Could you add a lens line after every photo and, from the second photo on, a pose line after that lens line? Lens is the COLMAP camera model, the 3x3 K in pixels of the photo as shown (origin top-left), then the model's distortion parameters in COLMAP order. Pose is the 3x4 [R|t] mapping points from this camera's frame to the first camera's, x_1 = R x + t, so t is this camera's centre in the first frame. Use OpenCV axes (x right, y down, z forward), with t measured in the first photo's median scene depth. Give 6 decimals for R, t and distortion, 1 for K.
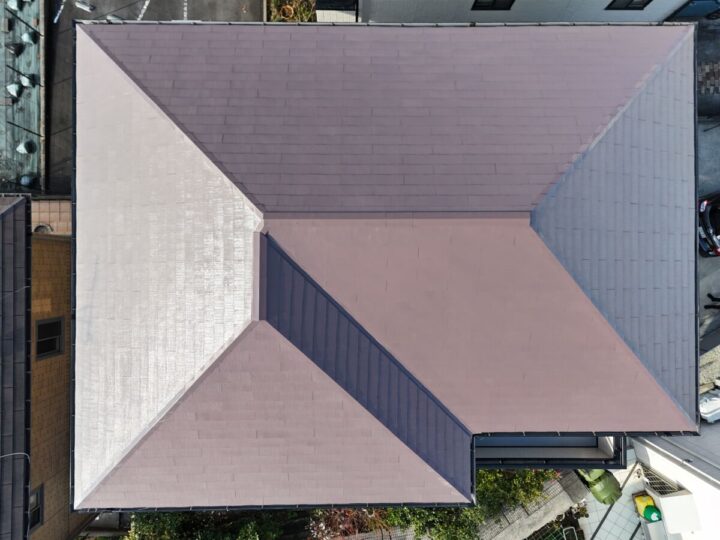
lens RADIAL K [[525.1, 0, 360.0], [0, 525.1, 270.0], [0, 0, 1]] dist [0.059813, -0.045674]
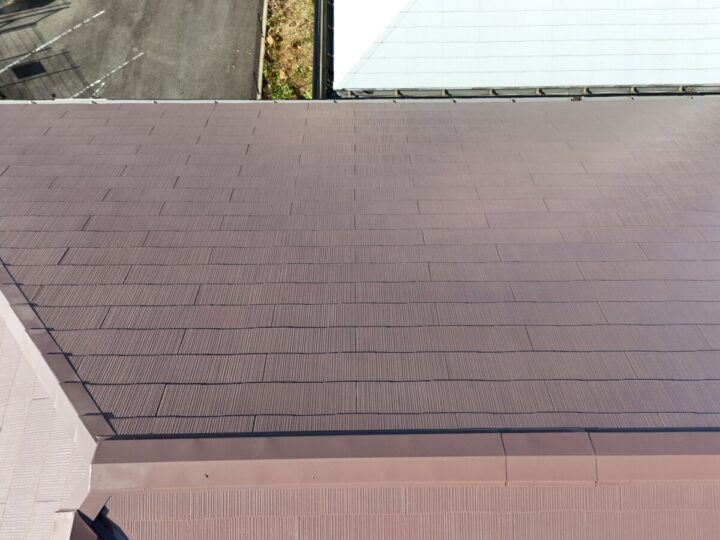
lens RADIAL K [[527.3, 0, 360.0], [0, 527.3, 270.0], [0, 0, 1]] dist [0.058323, -0.038831]
pose [[0.999798, -0.018719, -0.007276, -0.028036], [0.013883, 0.905948, -0.423161, -0.064429], [0.014513, 0.422974, 0.906025, 0.672123]]
